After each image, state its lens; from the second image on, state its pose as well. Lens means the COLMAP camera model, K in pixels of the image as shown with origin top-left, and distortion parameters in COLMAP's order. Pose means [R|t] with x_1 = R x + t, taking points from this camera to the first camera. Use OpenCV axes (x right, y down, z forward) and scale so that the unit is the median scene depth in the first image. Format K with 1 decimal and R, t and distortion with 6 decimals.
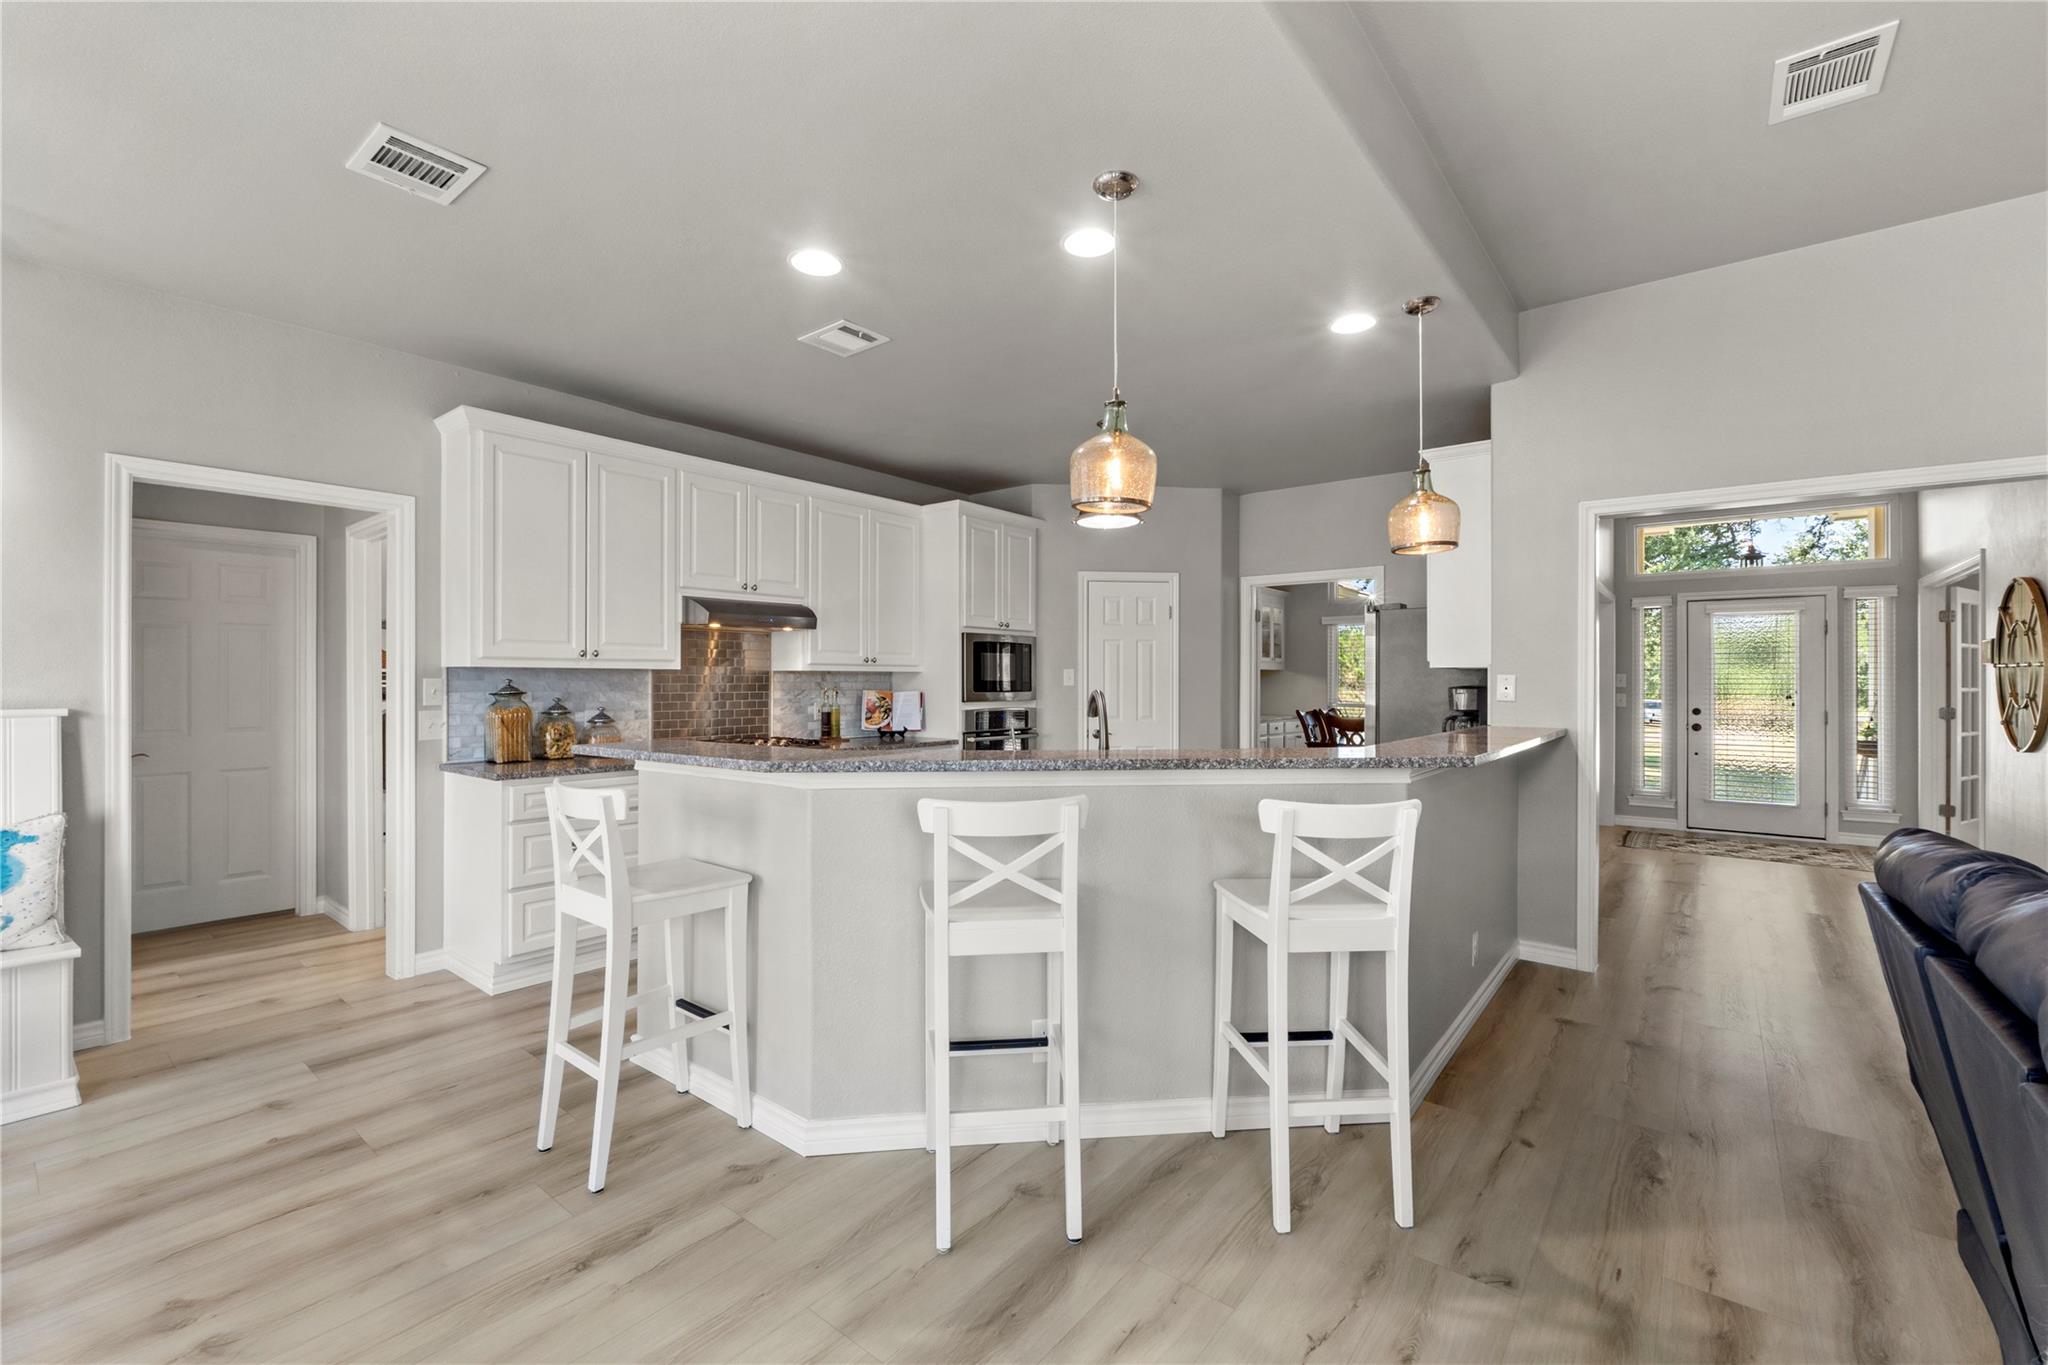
lens RADIAL K [[870.5, 0, 1015.7], [0, 870.5, 672.2], [0, 0, 1]] dist [-0.005953, -0.000430]
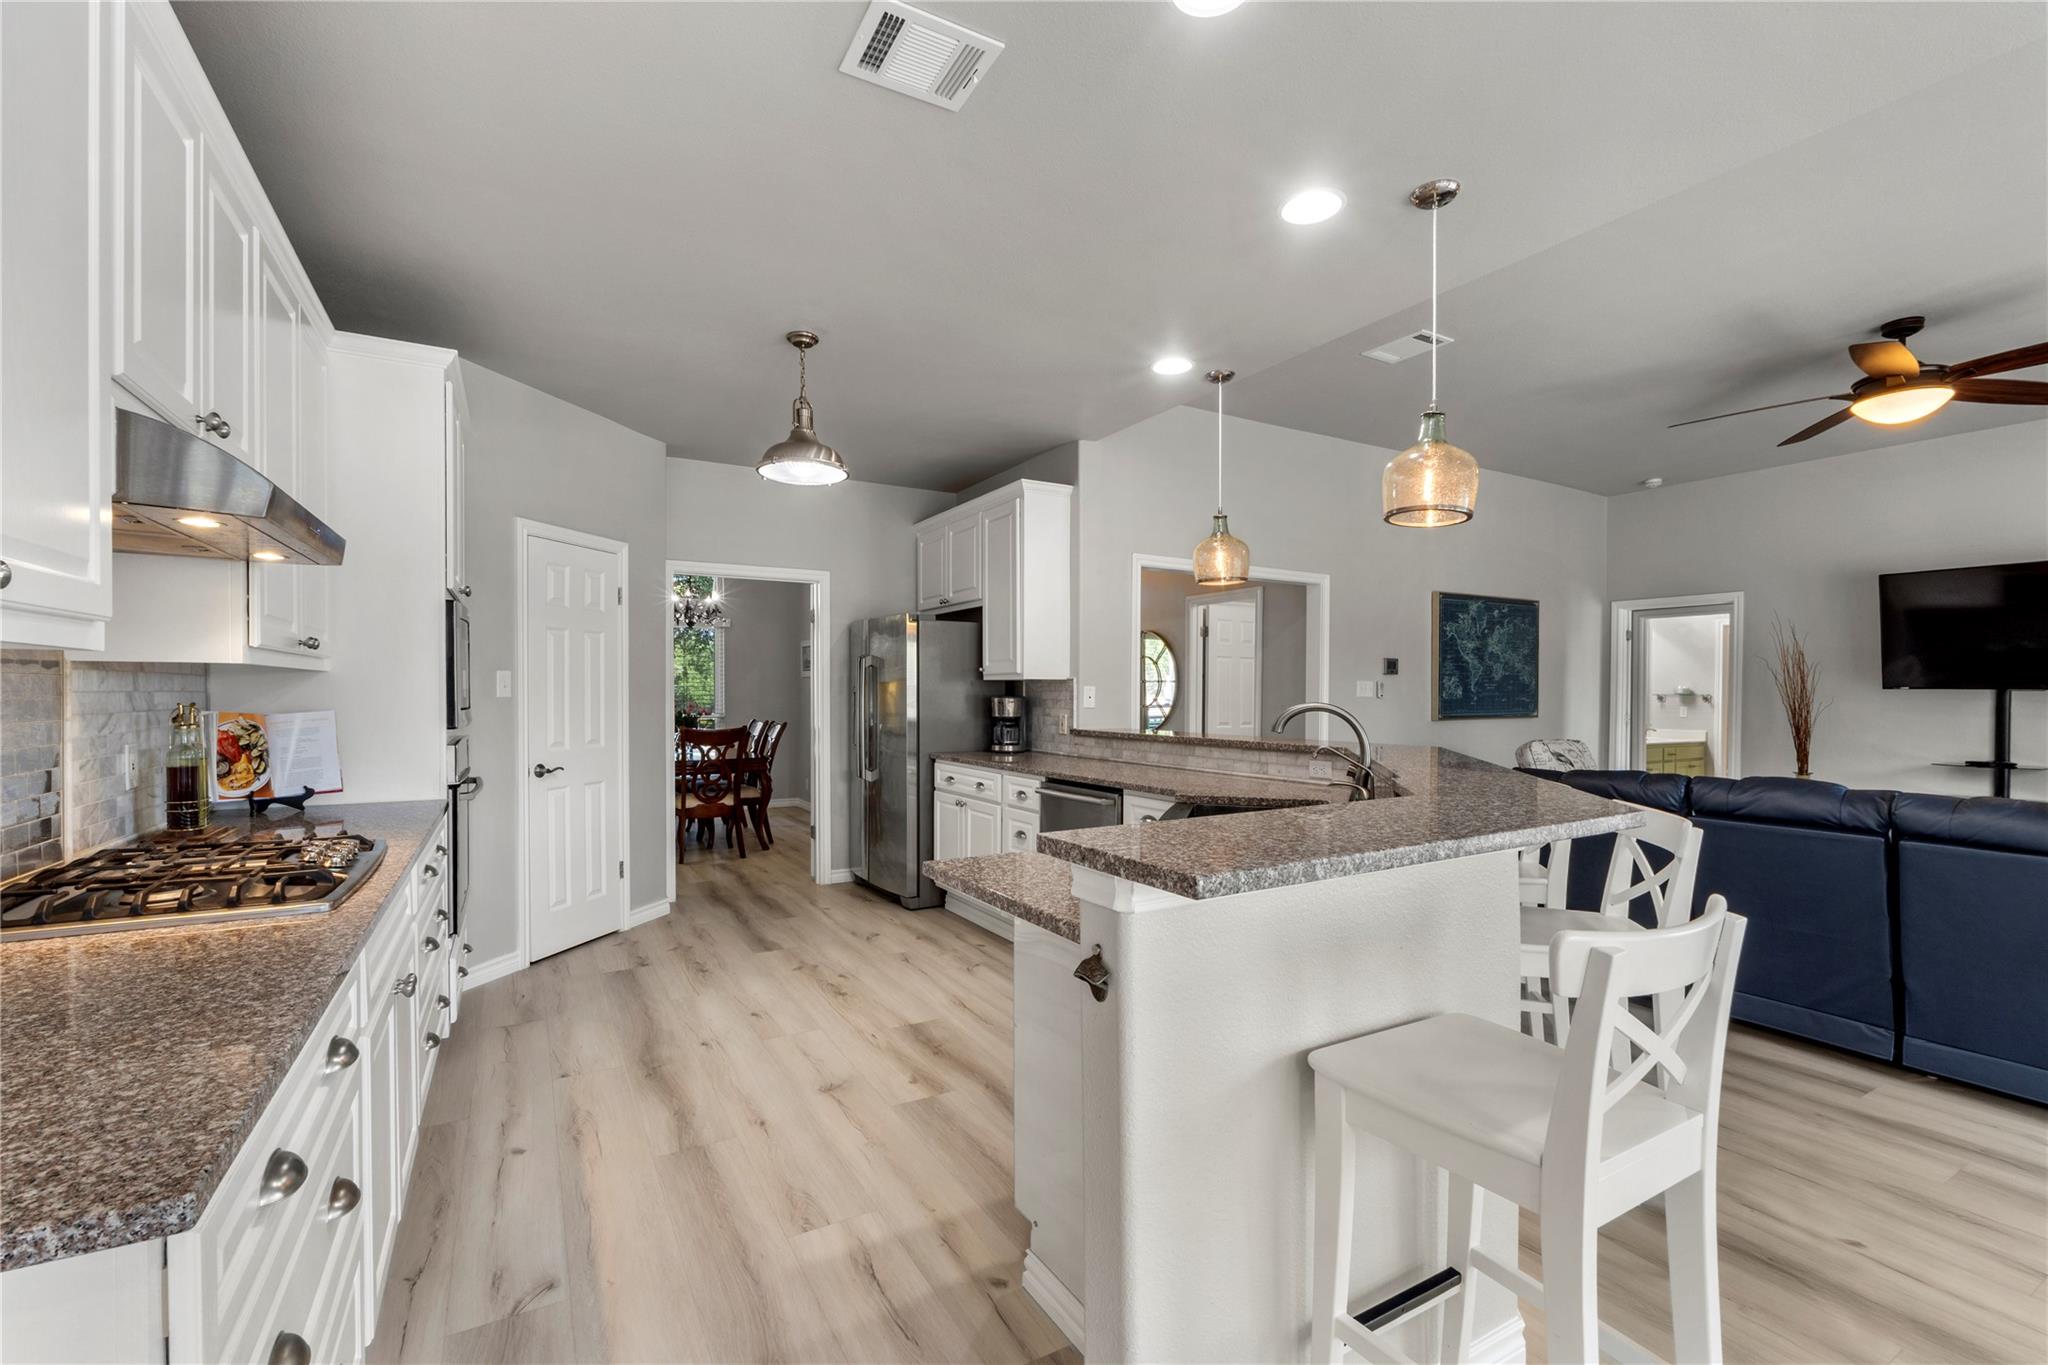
lens RADIAL K [[870.5, 0, 1011.2], [0, 870.5, 694.7], [0, 0, 1]] dist [-0.005953, -0.000430]
pose [[0.365225, -0.003582, 0.930912, -0.530429], [-0.012181, 0.999889, 0.008626, 0.005334], [-0.930839, -0.014489, 0.365141, 0.587559]]
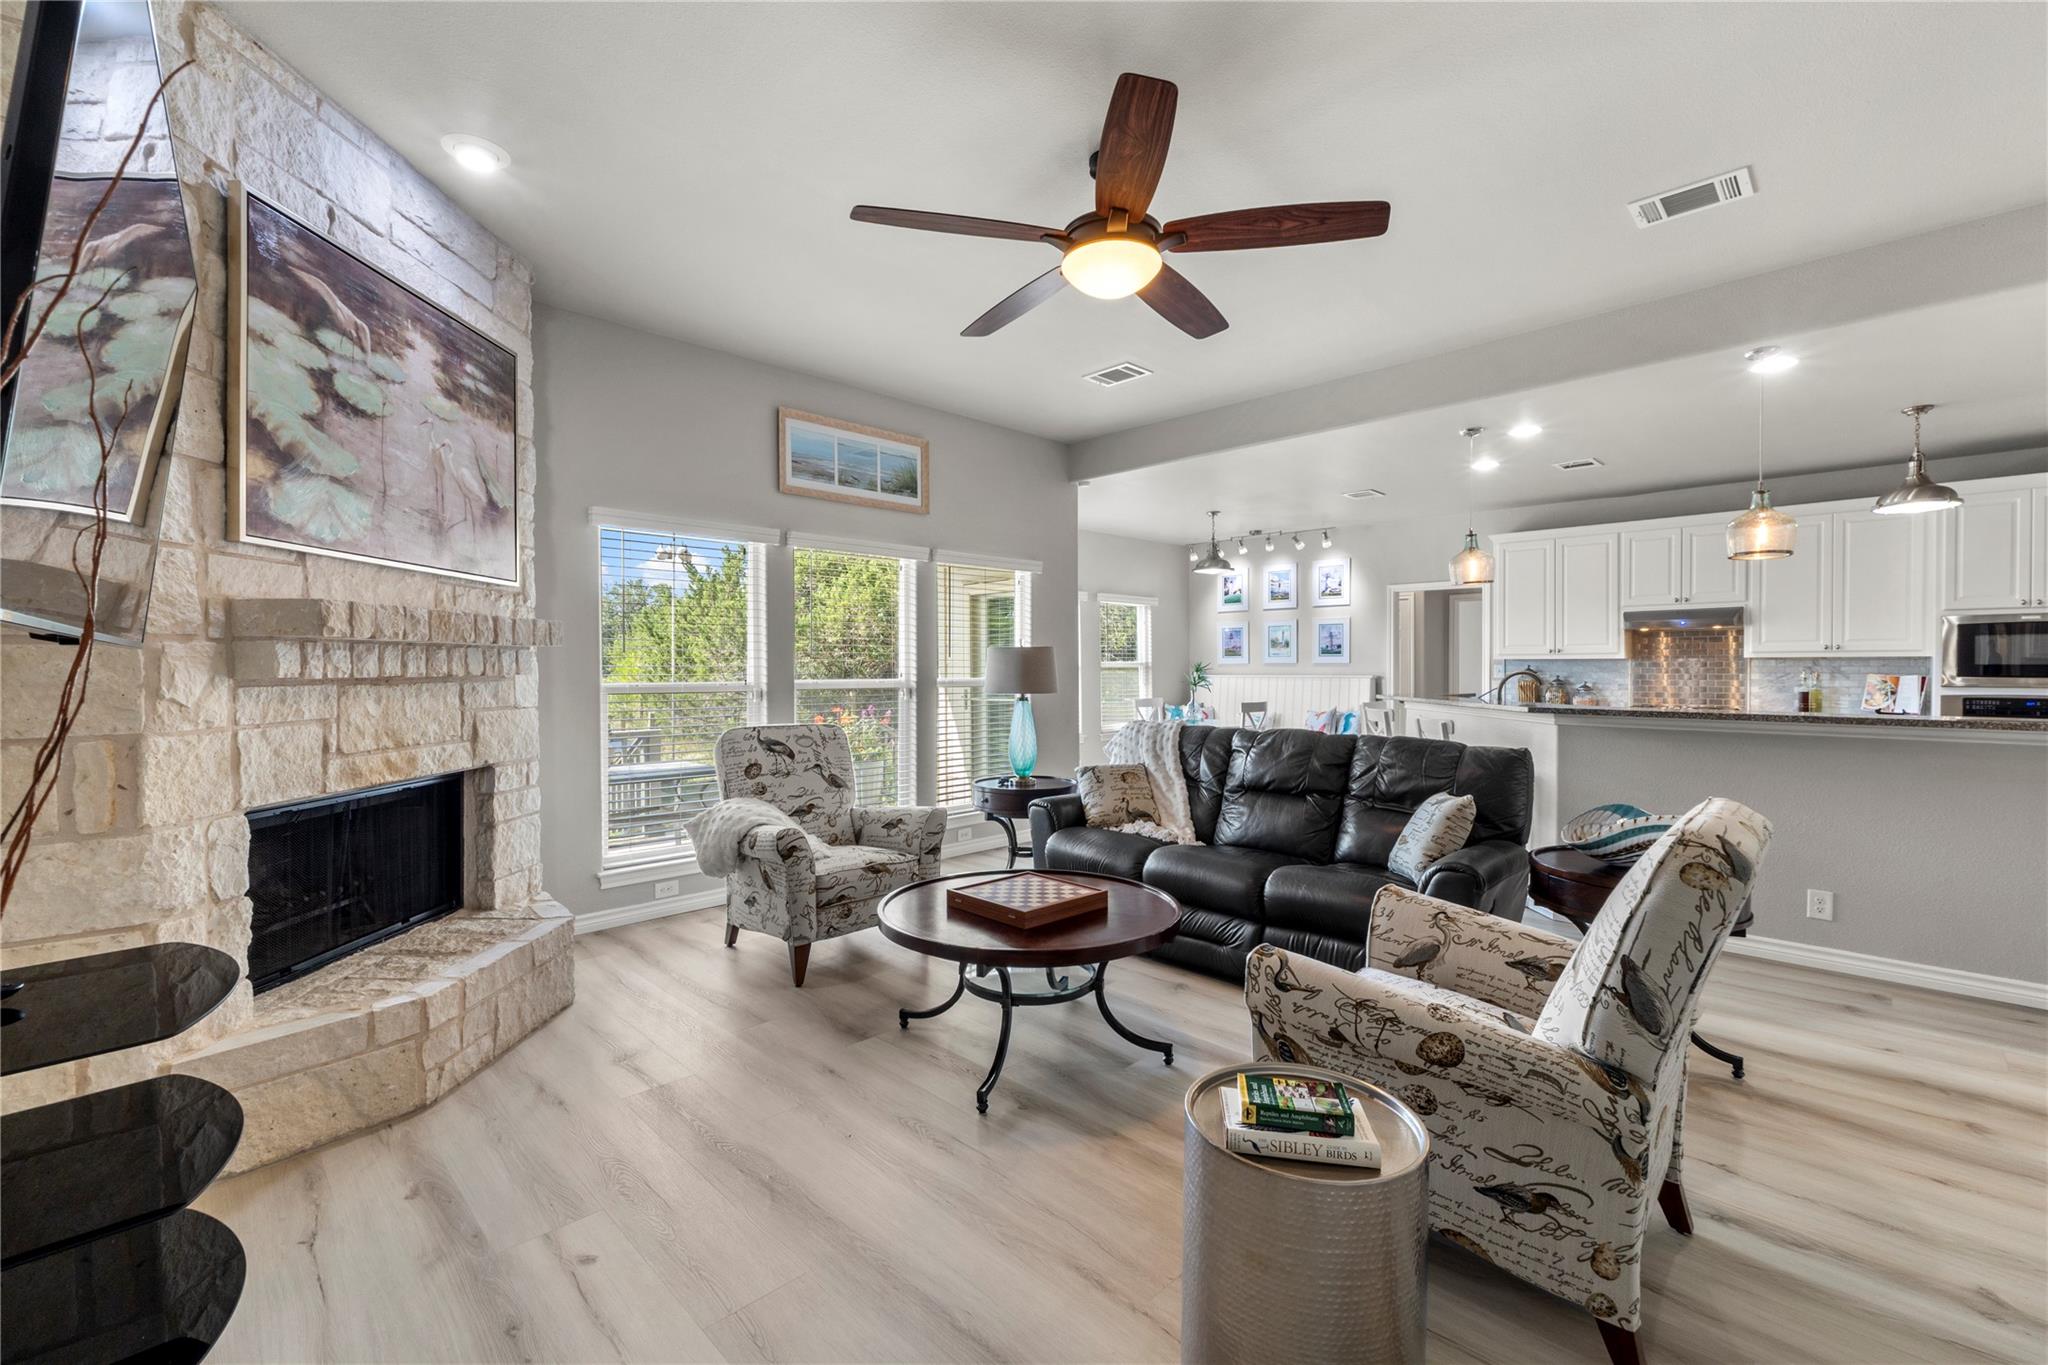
lens RADIAL K [[870.5, 0, 1031.6], [0, 870.5, 672.0], [0, 0, 1]] dist [-0.005953, -0.000430]
pose [[-0.083926, 0.004937, -0.996460, 1.223725], [0.009822, 0.999943, 0.004127, 0.004417], [0.996424, -0.009441, -0.083970, 0.067062]]
